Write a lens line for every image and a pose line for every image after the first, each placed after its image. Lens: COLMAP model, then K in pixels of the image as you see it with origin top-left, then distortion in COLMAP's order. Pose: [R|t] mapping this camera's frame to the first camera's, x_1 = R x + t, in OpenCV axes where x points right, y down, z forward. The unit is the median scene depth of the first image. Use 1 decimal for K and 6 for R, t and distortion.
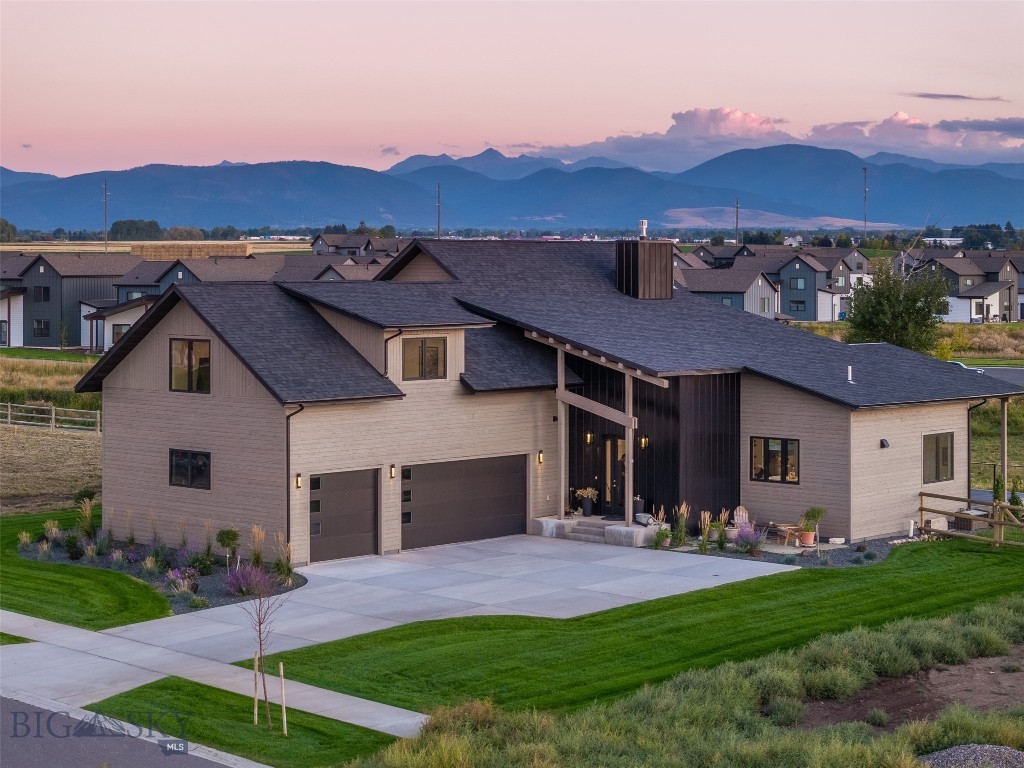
lens RADIAL K [[2095.5, 0, 507.9], [0, 2095.5, 384.0], [0, 0, 1]] dist [-0.042849, 0.000000]
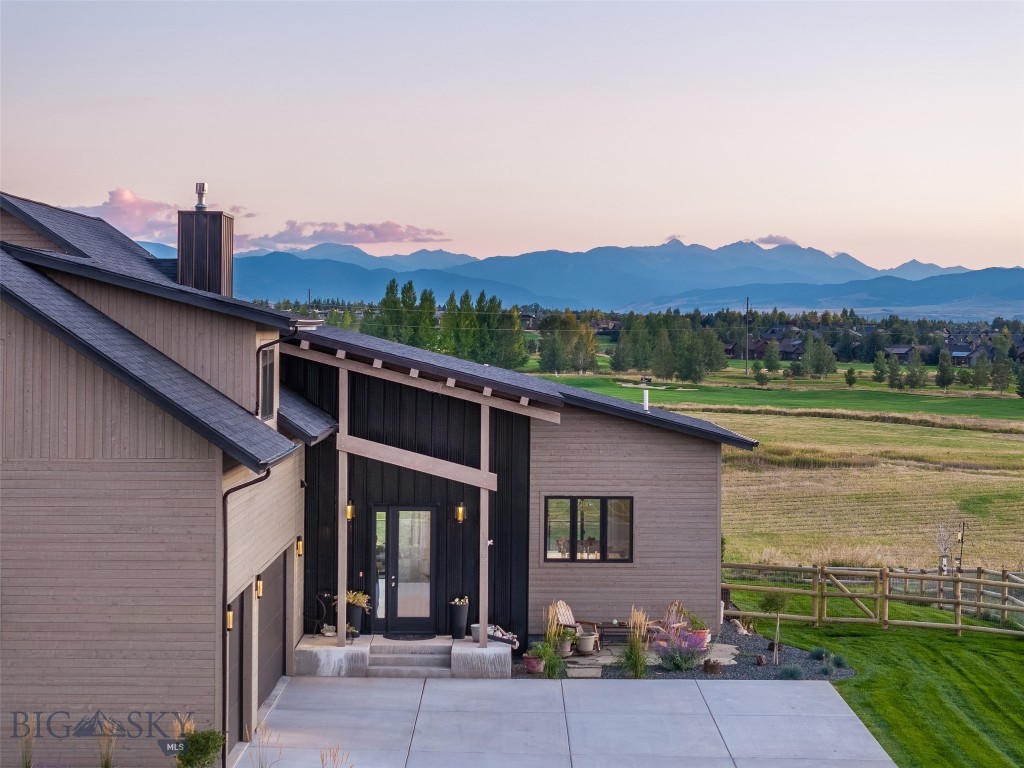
lens RADIAL K [[2095.5, 0, 486.8], [0, 2095.5, 329.6], [0, 0, 1]] dist [-0.042849, 0.000000]
pose [[0.747170, 0.004265, 0.664620, -0.354468], [0.032630, 0.998538, -0.043090, -0.000237], [-0.663832, 0.053882, 0.745938, 0.512119]]
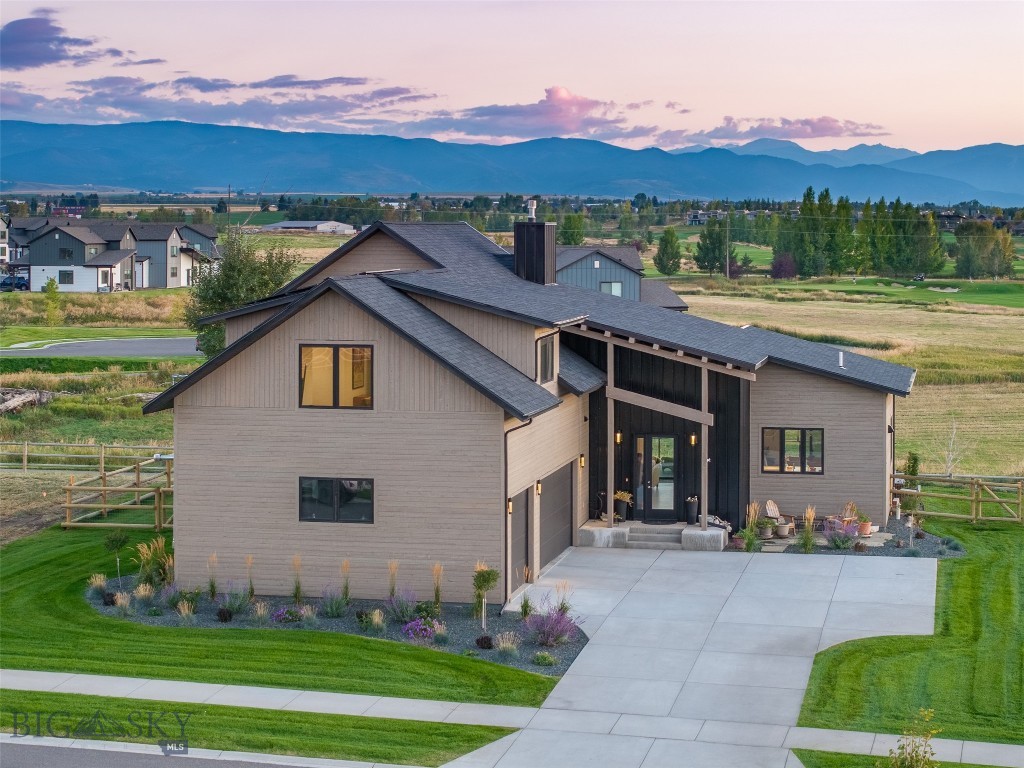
lens RADIAL K [[2095.5, 0, 516.0], [0, 2095.5, 380.2], [0, 0, 1]] dist [-0.042849, 0.000000]
pose [[0.860558, -0.037073, 0.508001, -0.480680], [0.029059, 0.999297, 0.023702, -0.023457], [-0.508523, -0.005635, 0.861030, 0.228099]]
